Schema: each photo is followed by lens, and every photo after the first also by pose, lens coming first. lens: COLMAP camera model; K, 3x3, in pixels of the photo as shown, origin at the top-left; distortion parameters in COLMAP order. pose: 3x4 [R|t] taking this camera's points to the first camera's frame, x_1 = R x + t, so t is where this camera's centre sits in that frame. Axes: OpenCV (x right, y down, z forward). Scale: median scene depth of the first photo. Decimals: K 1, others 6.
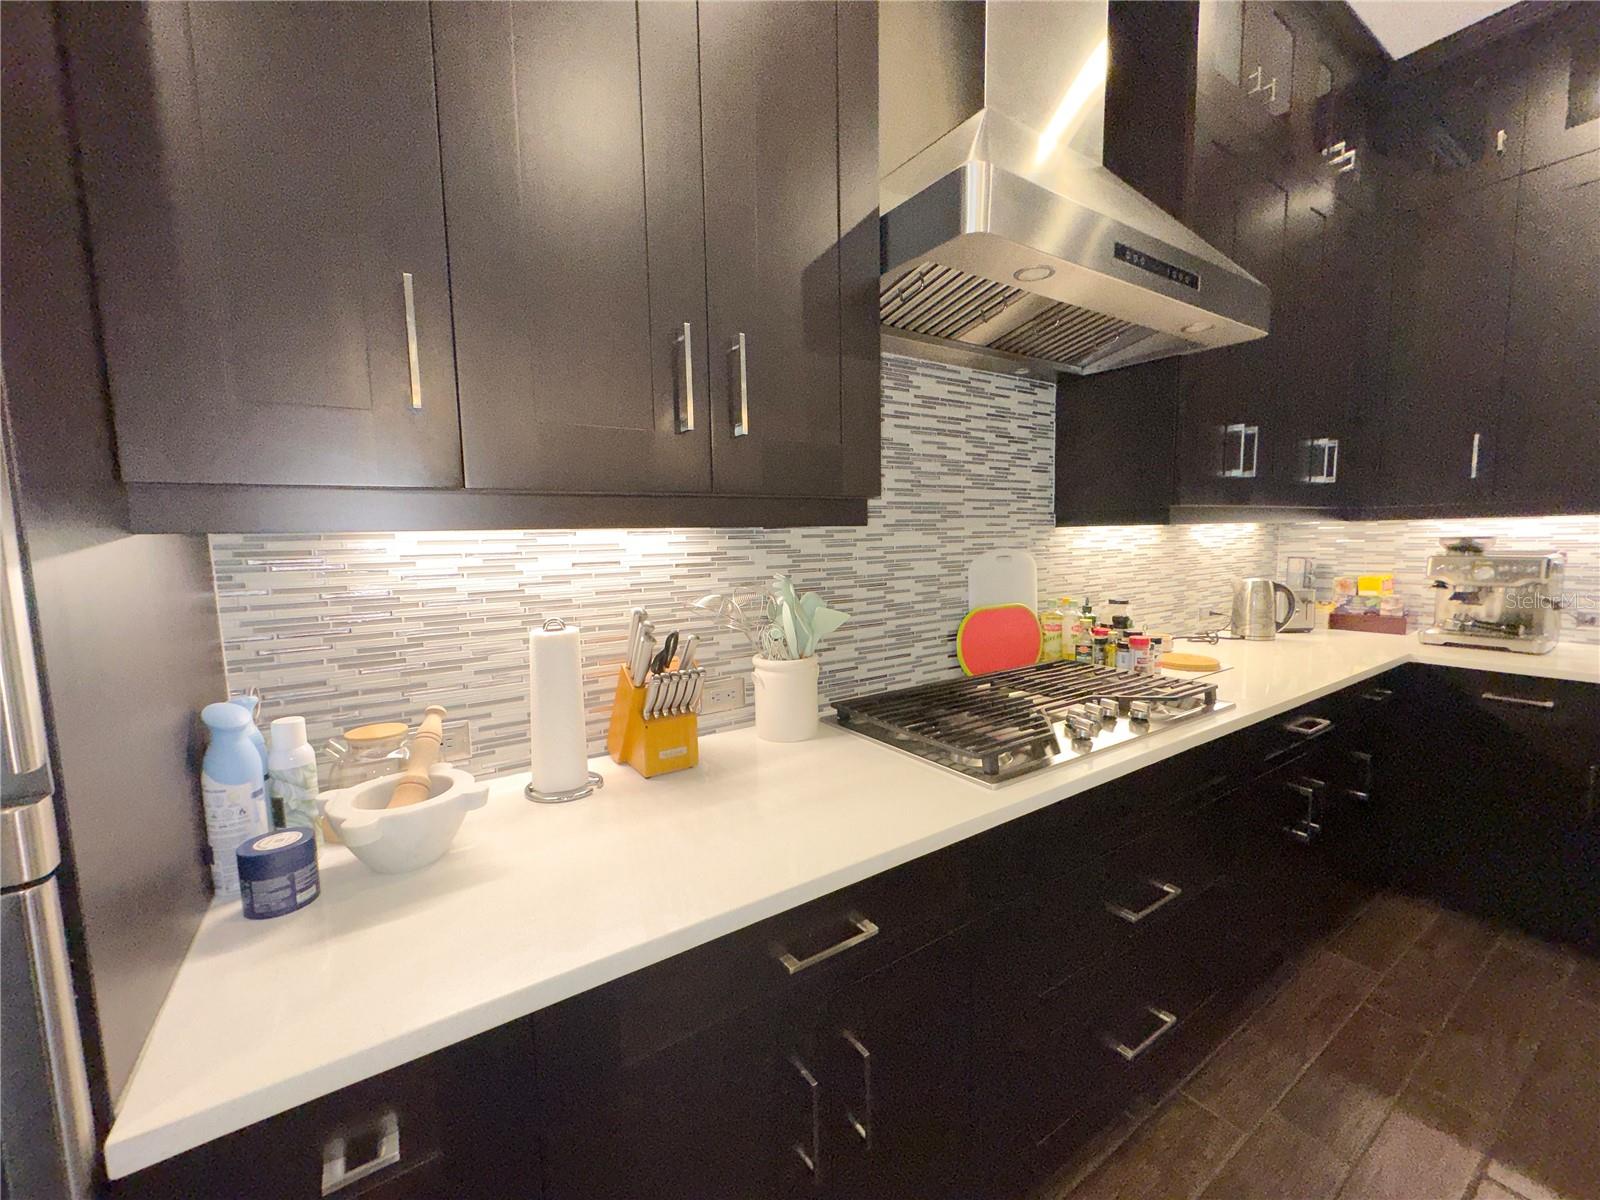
lens RADIAL K [[637.7, 0, 799.3], [0, 637.7, 598.4], [0, 0, 1]] dist [-0.003190, 0.000938]
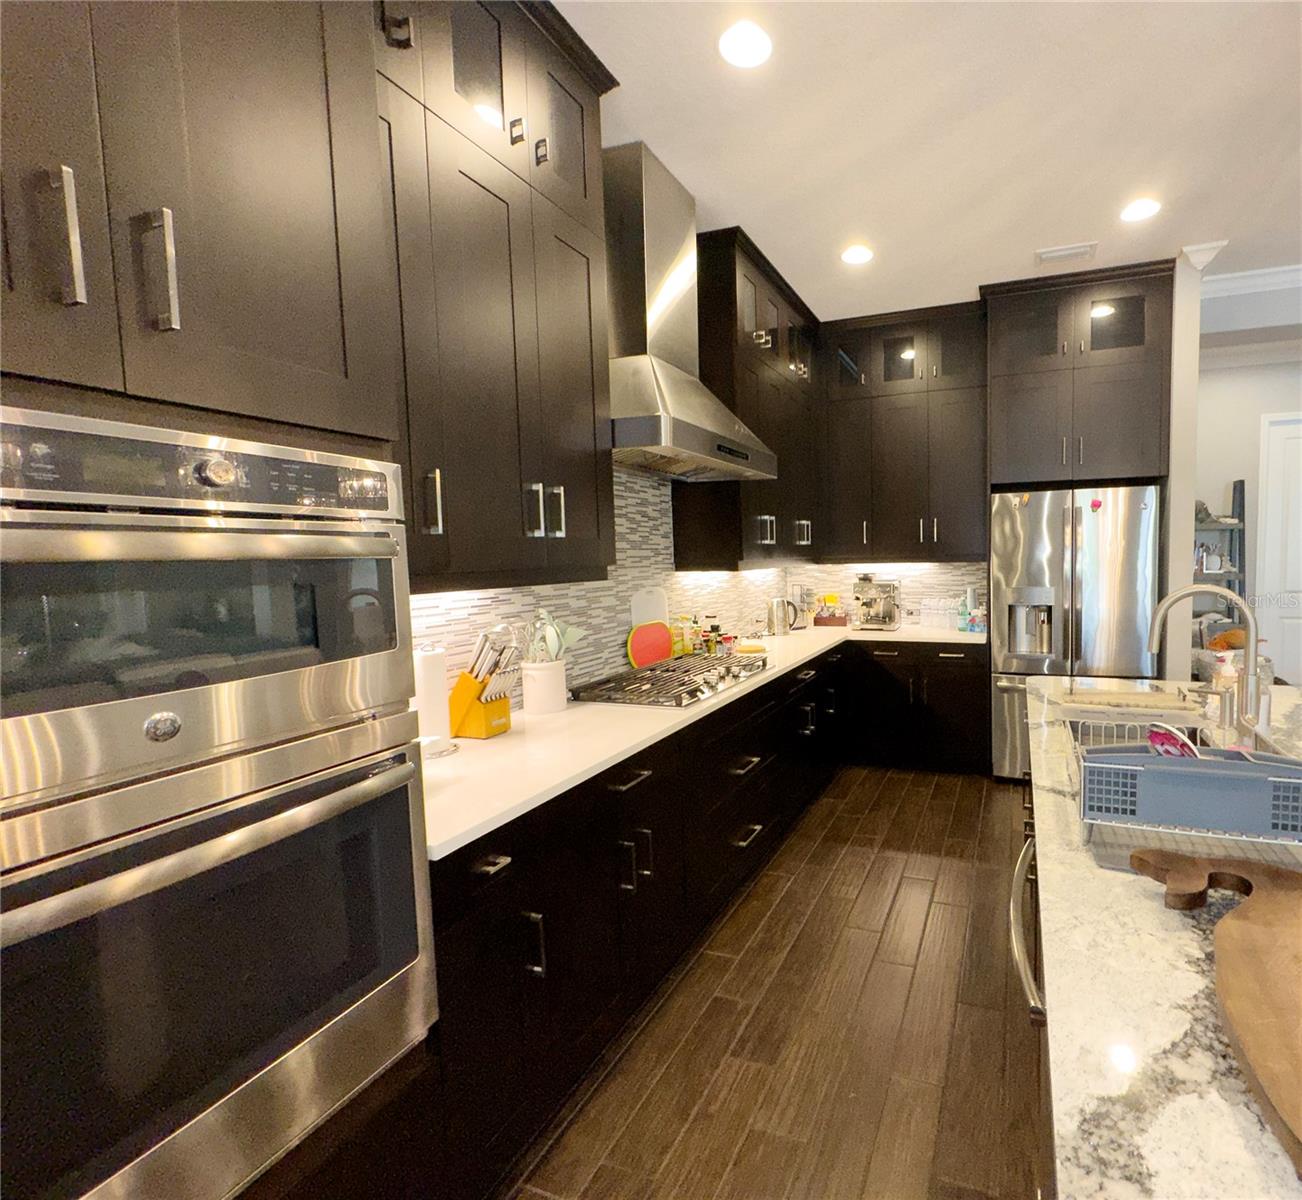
lens RADIAL K [[631.4, 0, 778.4], [0, 631.4, 603.8], [0, 0, 1]] dist [-0.011458, -0.000544]
pose [[0.807664, -0.043978, 0.588000, -0.351003], [0.063854, 0.997874, -0.013074, 0.005178], [-0.586175, 0.048106, 0.808755, -0.464157]]
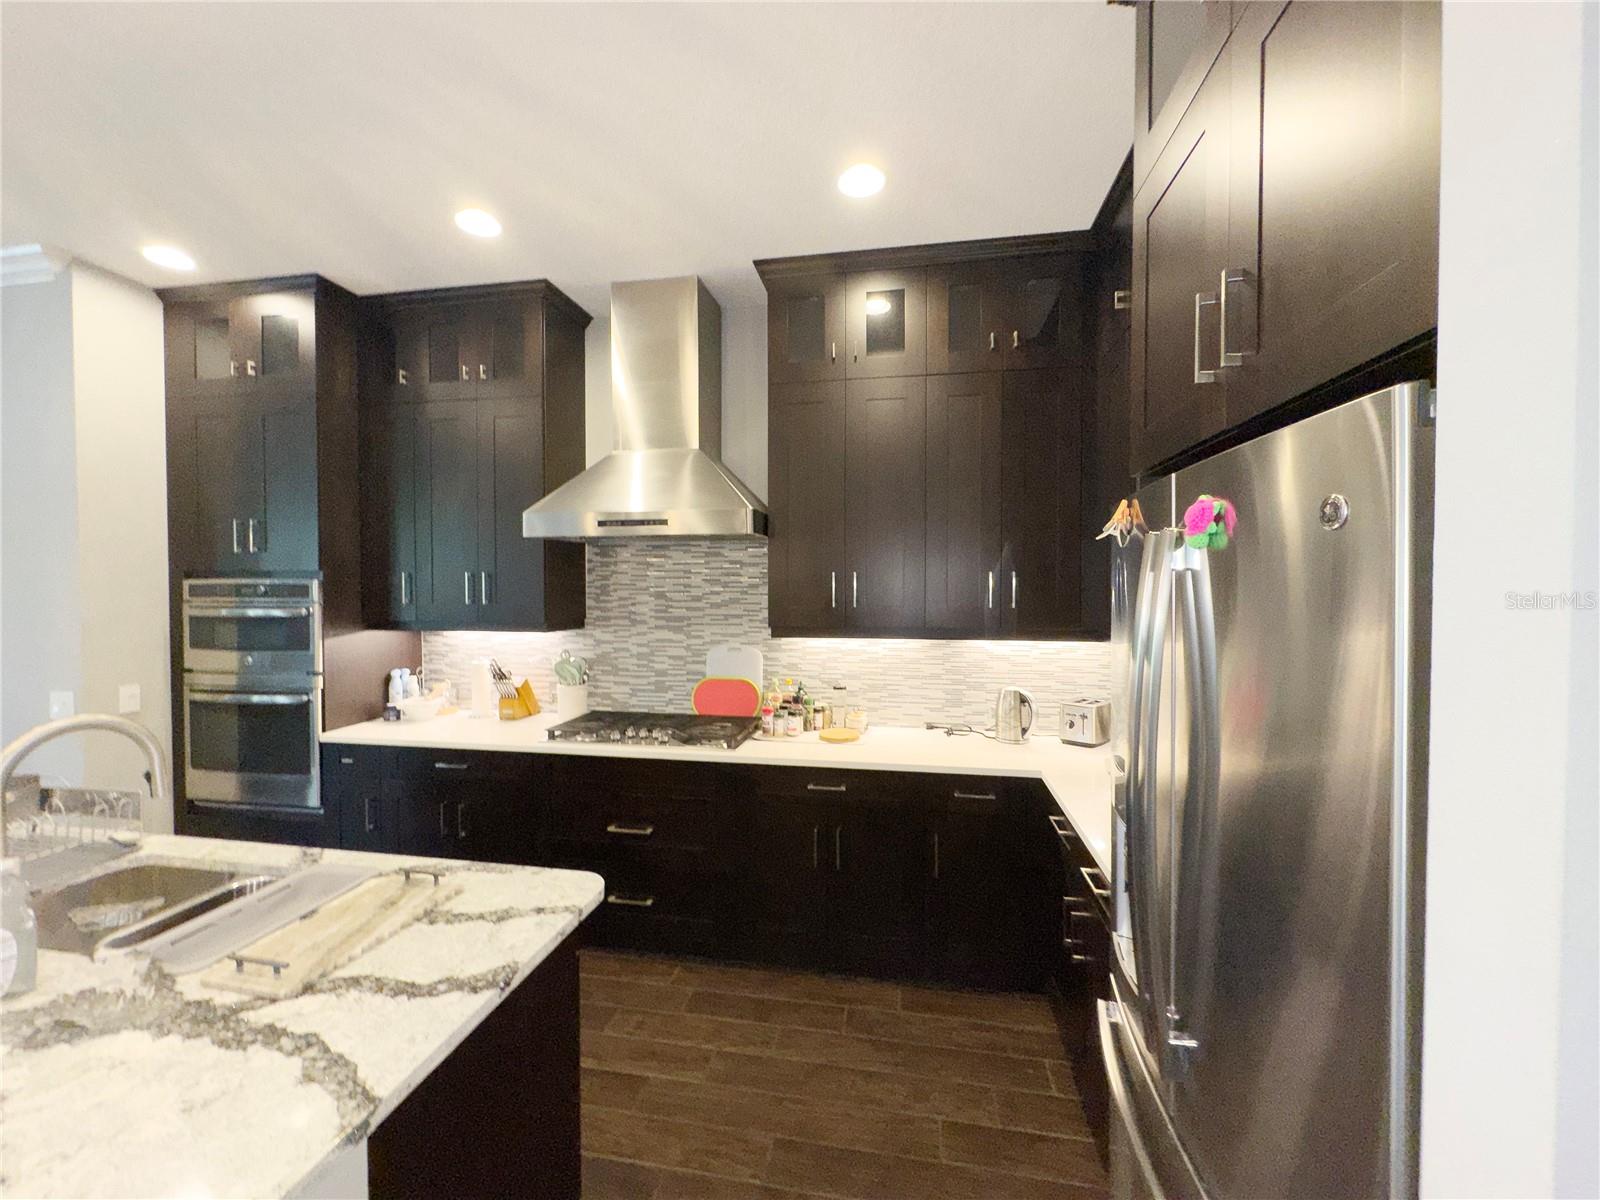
lens RADIAL K [[637.7, 0, 806.5], [0, 637.7, 595.8], [0, 0, 1]] dist [-0.003190, 0.000938]
pose [[0.733055, 0.036954, -0.679165, 1.623107], [-0.080703, 0.996195, -0.032902, -0.167510], [0.675364, 0.078930, 0.733248, -0.104369]]
